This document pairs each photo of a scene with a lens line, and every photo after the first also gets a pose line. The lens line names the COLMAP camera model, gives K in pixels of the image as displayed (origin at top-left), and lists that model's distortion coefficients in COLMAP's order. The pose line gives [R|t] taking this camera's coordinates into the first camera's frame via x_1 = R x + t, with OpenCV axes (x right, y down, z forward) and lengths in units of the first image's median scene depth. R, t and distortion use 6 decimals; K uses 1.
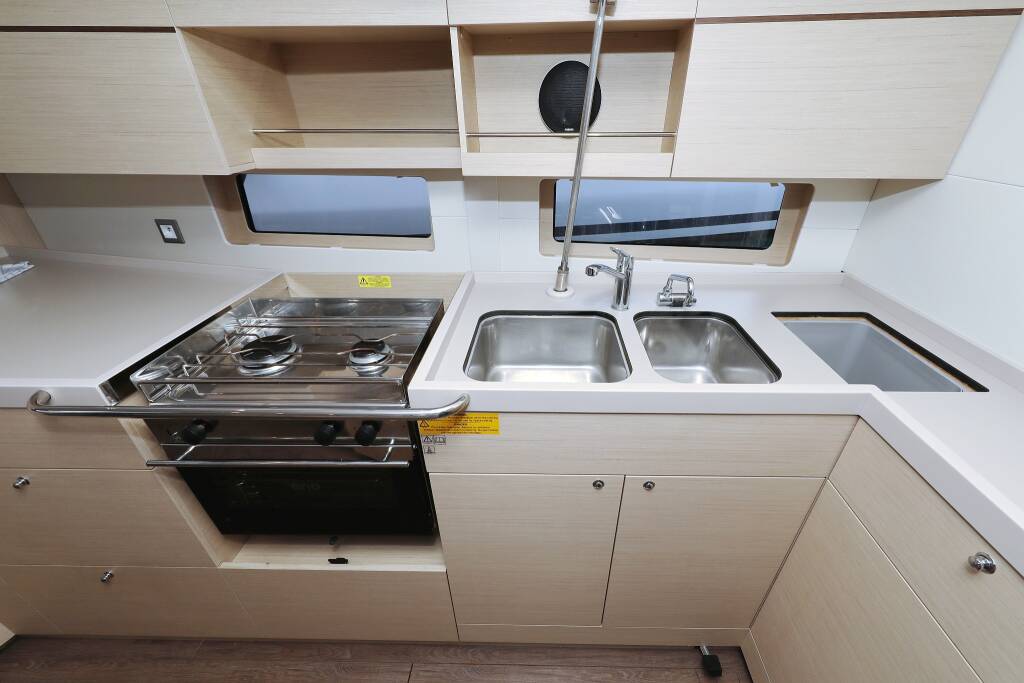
lens RADIAL K [[413.6, 0, 541.8], [0, 413.6, 358.1], [0, 0, 1]] dist [0.003215, 0.000260]
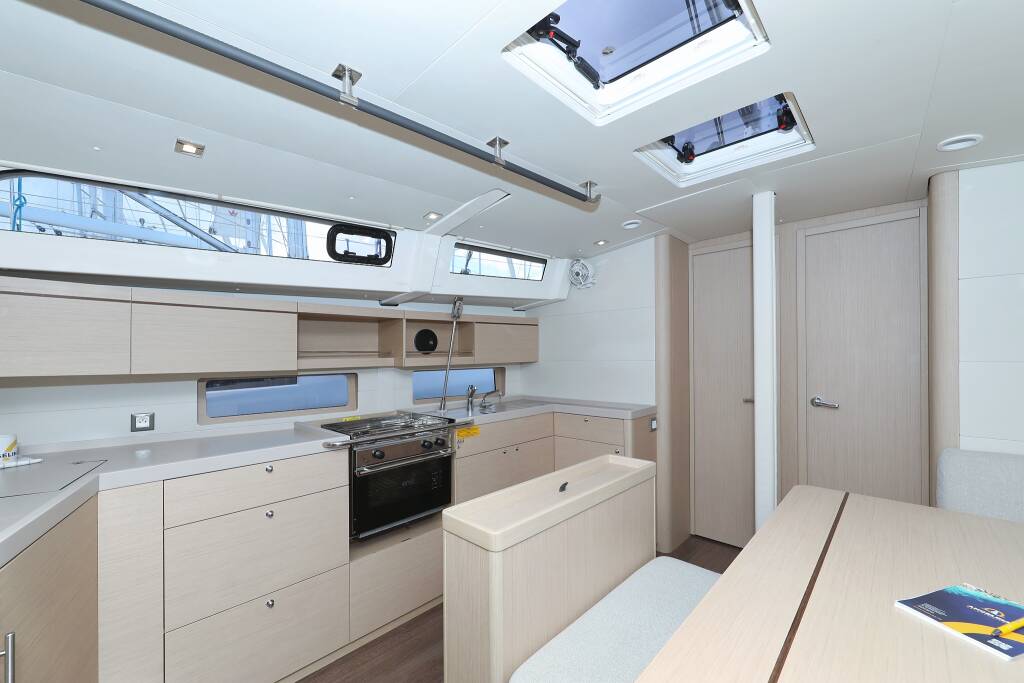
lens RADIAL K [[403.1, 0, 507.0], [0, 403.1, 355.4], [0, 0, 1]] dist [0.004120, 0.000147]
pose [[0.698627, -0.006835, 0.715453, -1.353515], [0.375817, 0.854408, -0.358816, 0.542060], [-0.608836, 0.519558, 0.599481, -0.764103]]
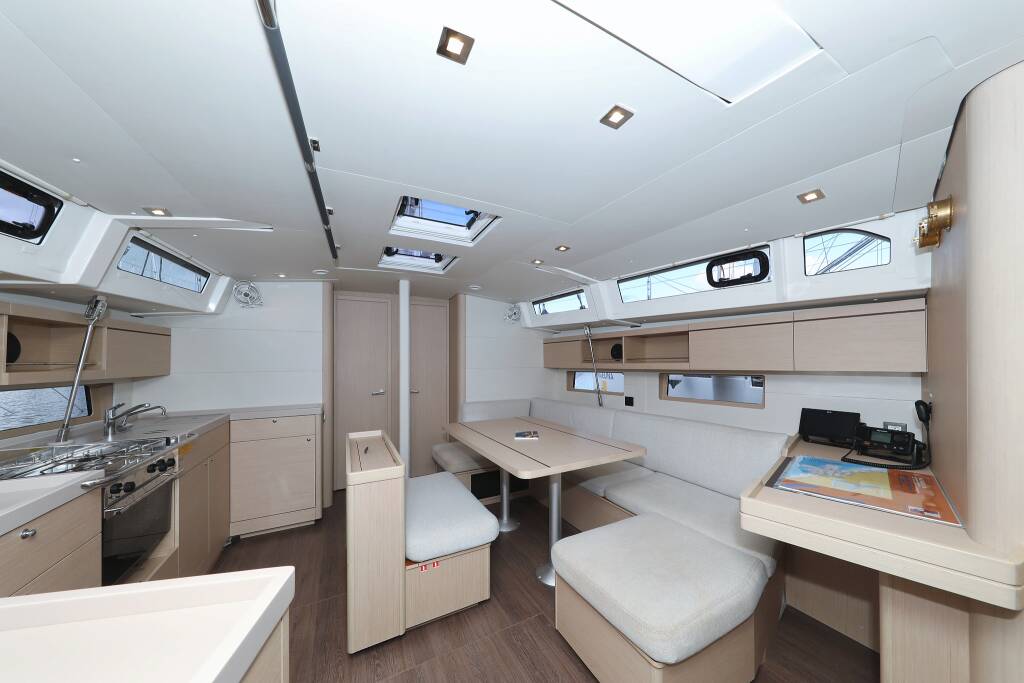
lens RADIAL K [[334.6, 0, 527.1], [0, 334.6, 360.1], [0, 0, 1]] dist [-0.000316, -0.000019]
pose [[-0.499755, 0.013412, 0.866063, -2.151715], [0.455136, 0.854783, 0.249395, 0.052279], [-0.736951, 0.518813, -0.433286, 0.044777]]
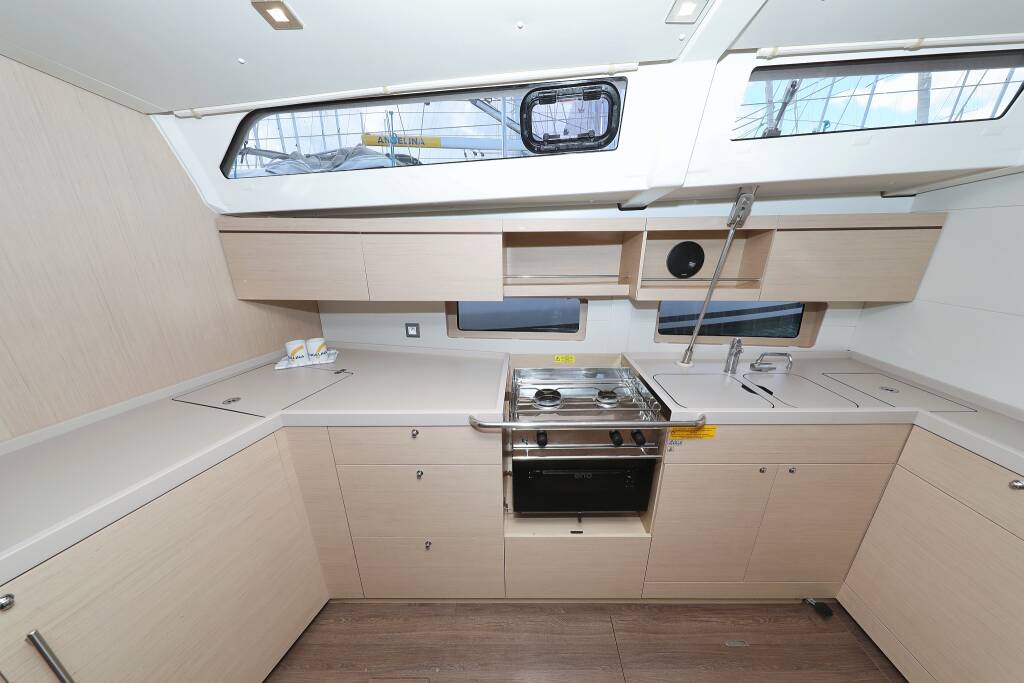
lens RADIAL K [[334.6, 0, 527.1], [0, 334.6, 360.1], [0, 0, 1]] dist [-0.000316, -0.000019]
pose [[0.999903, -0.009980, 0.009707, -0.628689], [0.011632, 0.981984, -0.188606, 0.076883], [-0.007650, 0.188700, 0.982005, -0.342651]]
